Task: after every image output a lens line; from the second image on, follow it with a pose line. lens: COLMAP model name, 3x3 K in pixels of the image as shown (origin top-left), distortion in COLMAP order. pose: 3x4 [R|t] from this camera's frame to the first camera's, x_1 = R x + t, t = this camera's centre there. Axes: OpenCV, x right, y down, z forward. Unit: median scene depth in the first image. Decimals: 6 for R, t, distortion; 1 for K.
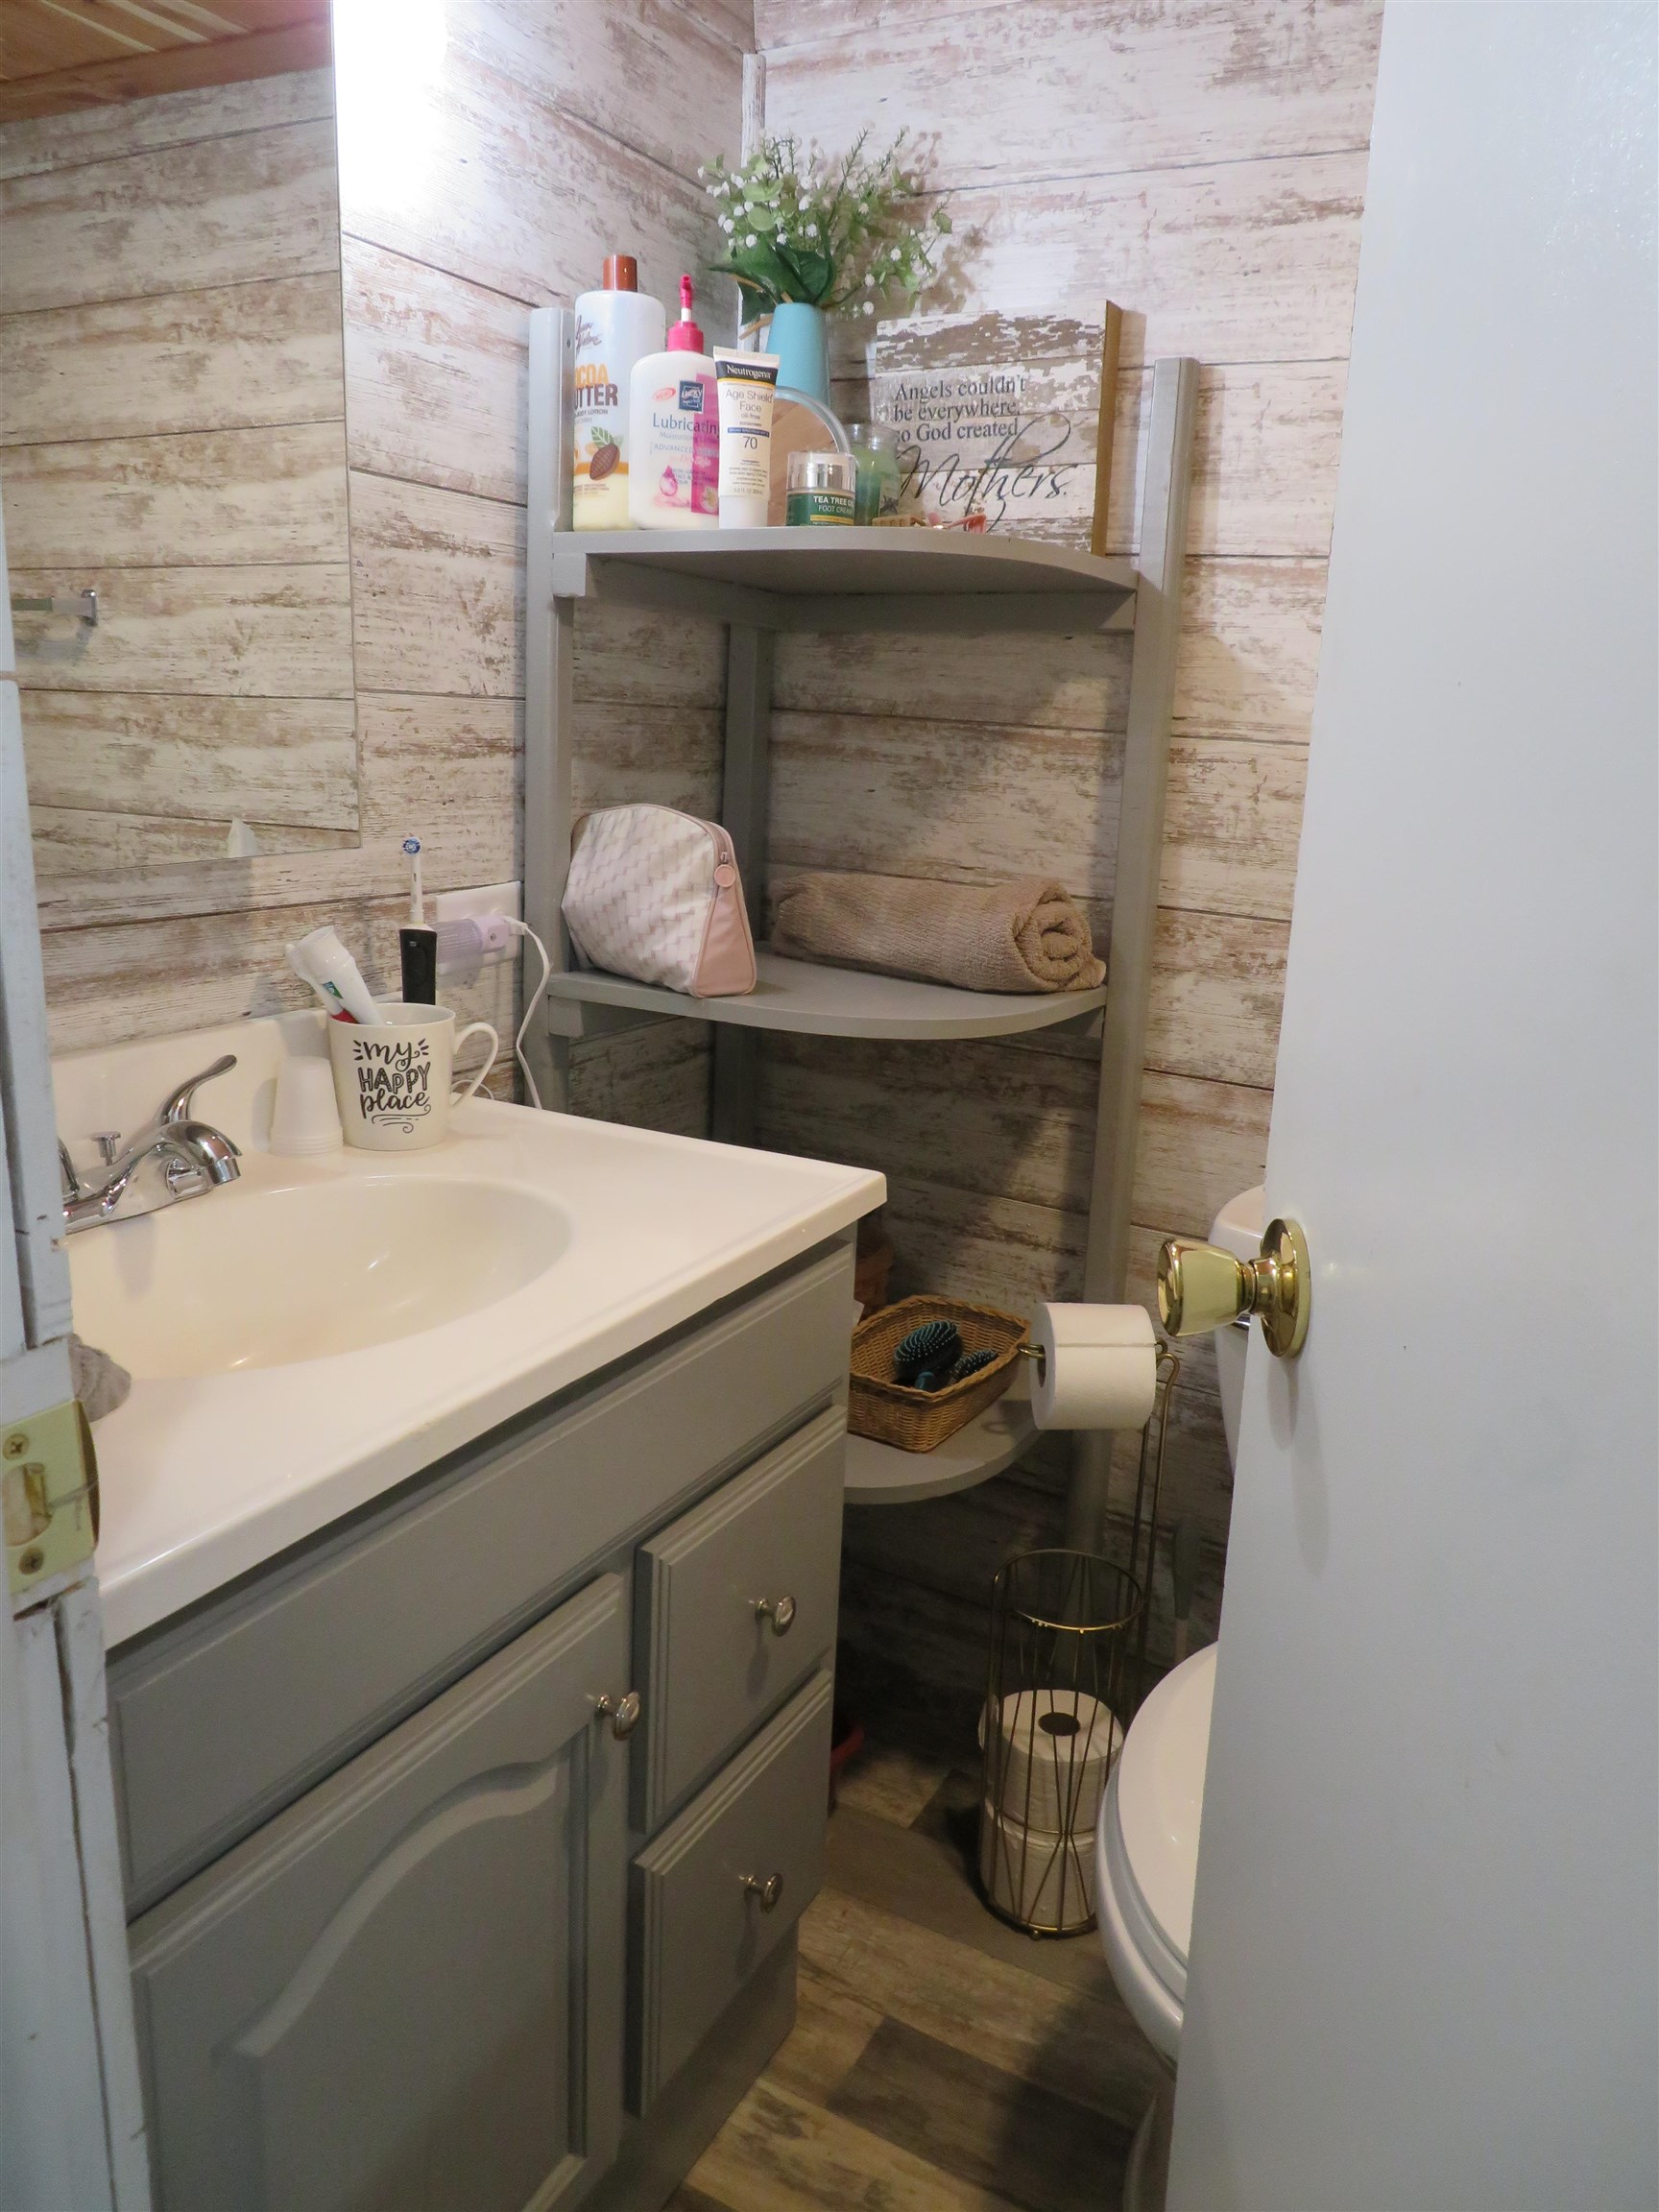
lens RADIAL K [[1595.1, 0, 832.2], [0, 1595.1, 1107.9], [0, 0, 1]] dist [-0.003875, 0.001940]
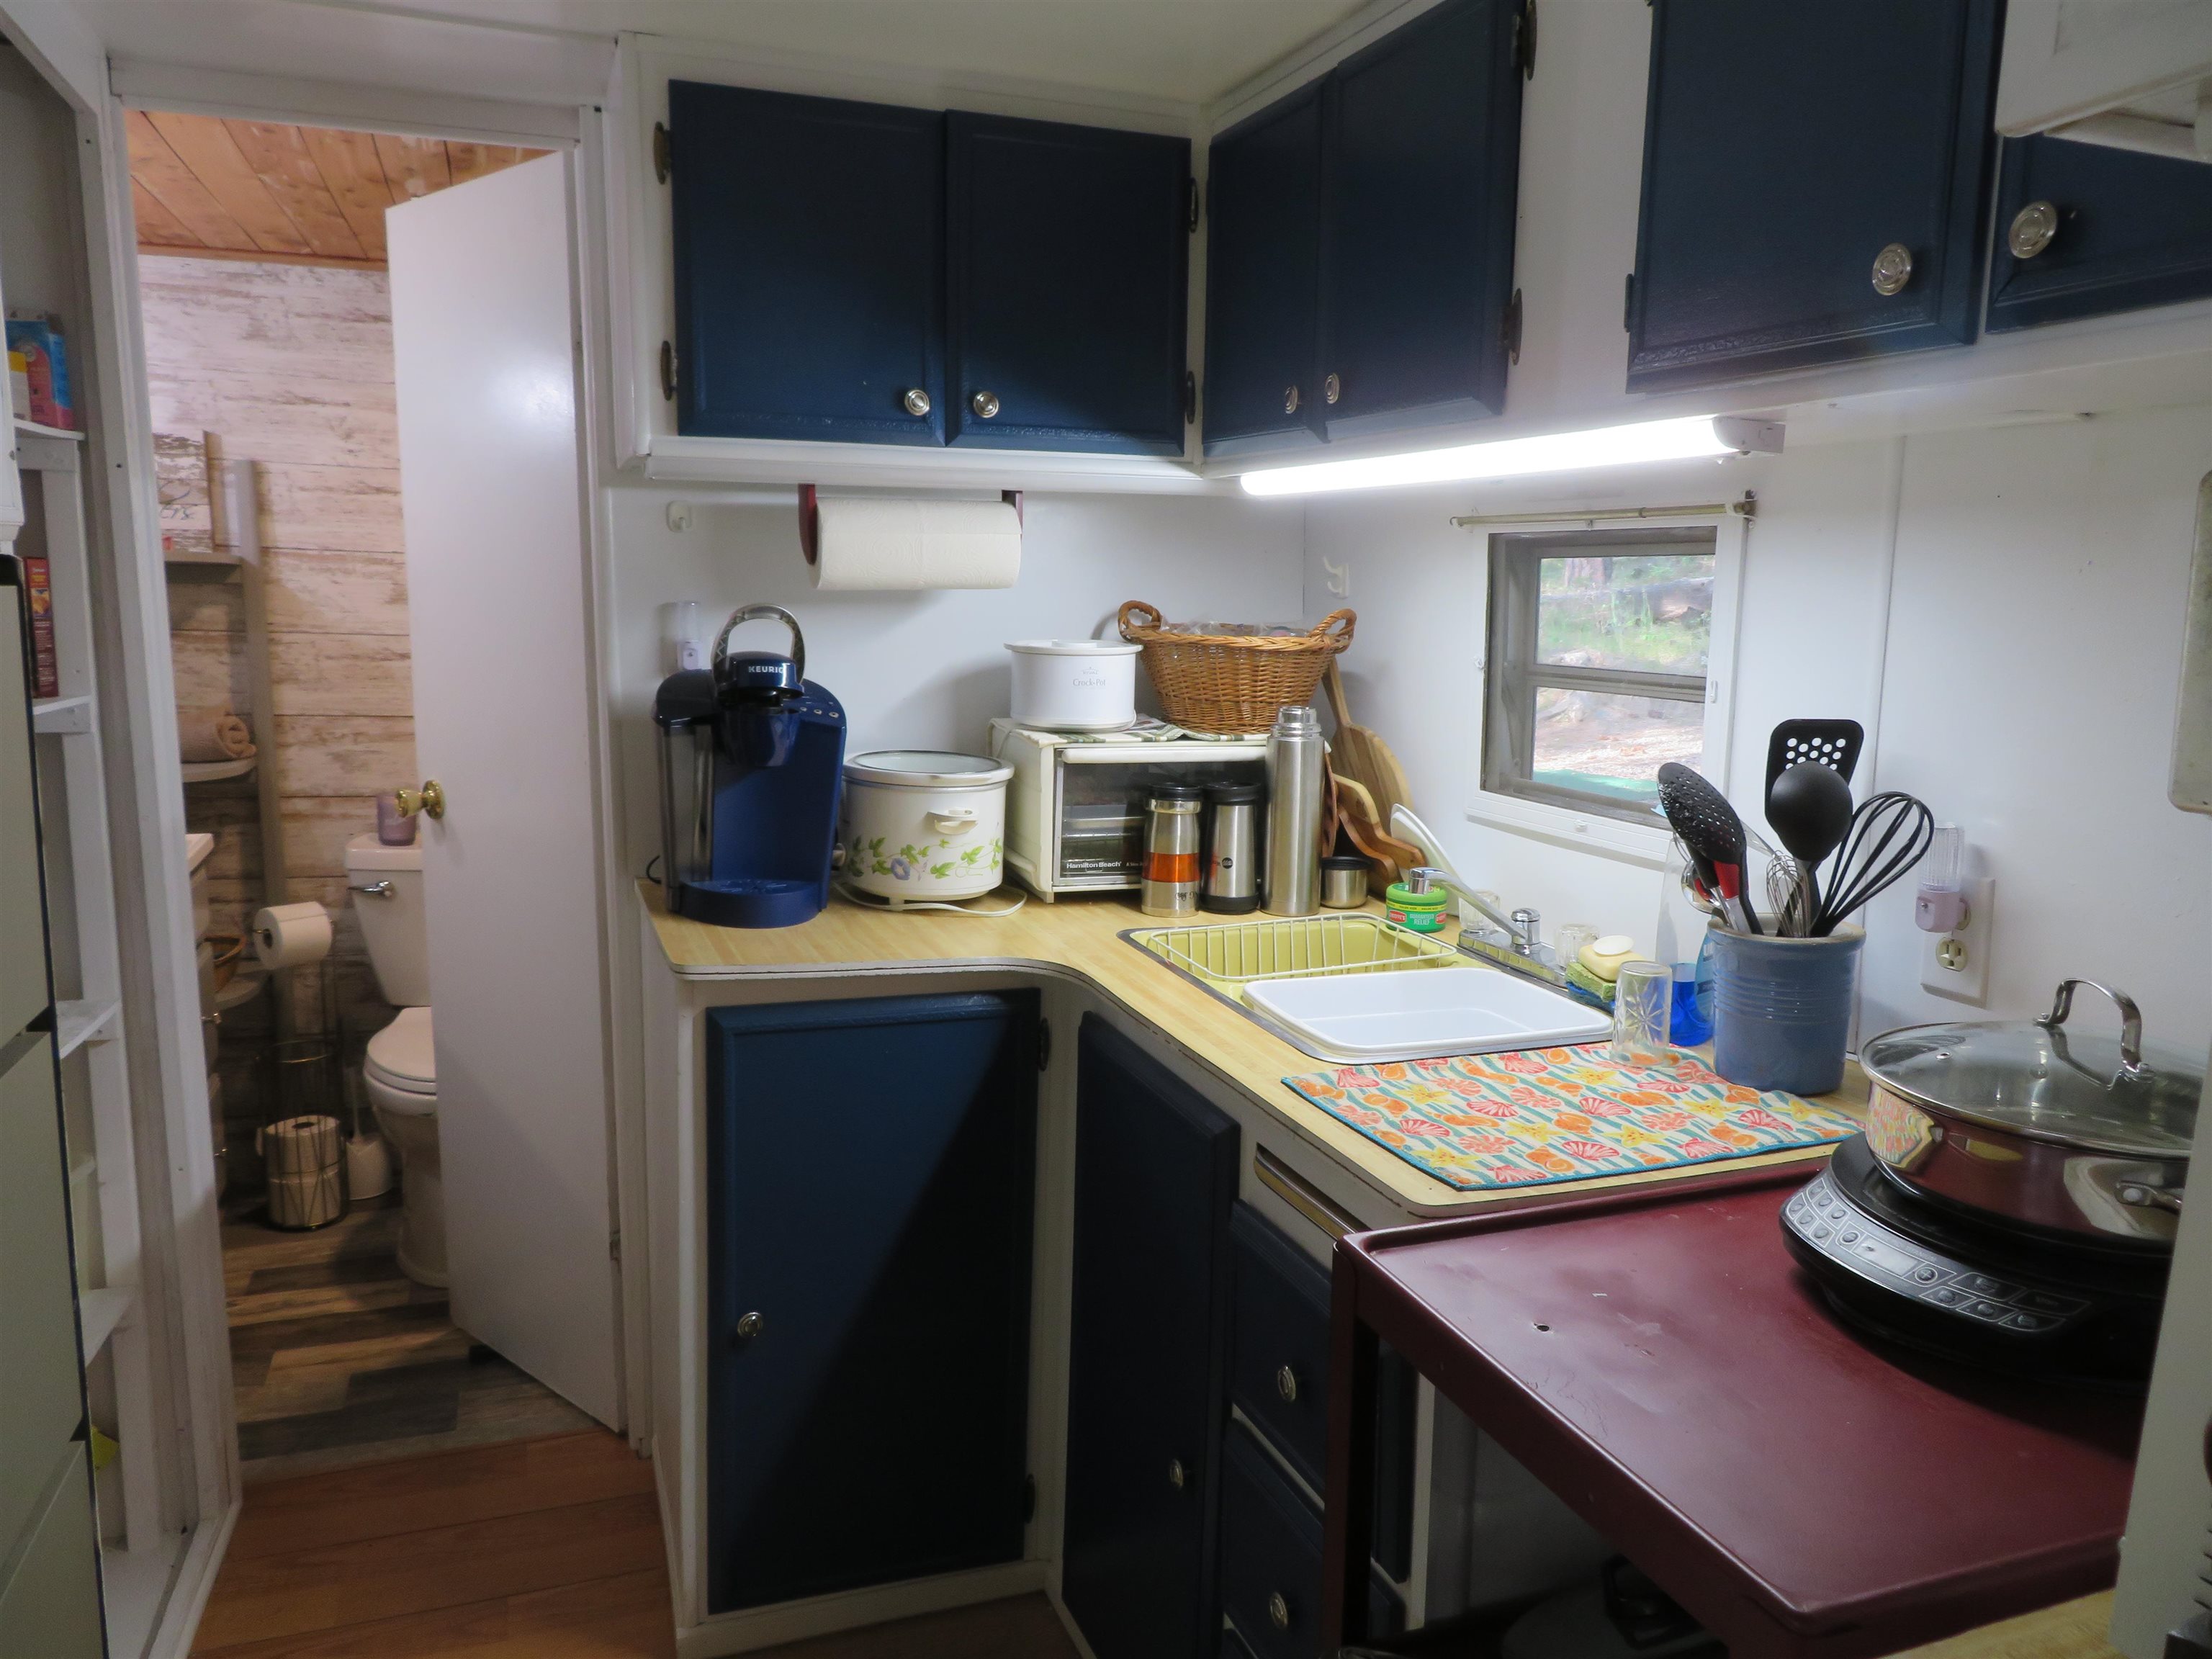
lens RADIAL K [[1595.1, 0, 1107.7], [0, 1595.1, 832.9], [0, 0, 1]] dist [-0.003875, 0.001940]
pose [[0.660202, -0.143676, 0.737218, -0.637222], [0.188294, 0.981850, 0.022729, 0.181798], [-0.727103, 0.123808, 0.675273, -1.167532]]
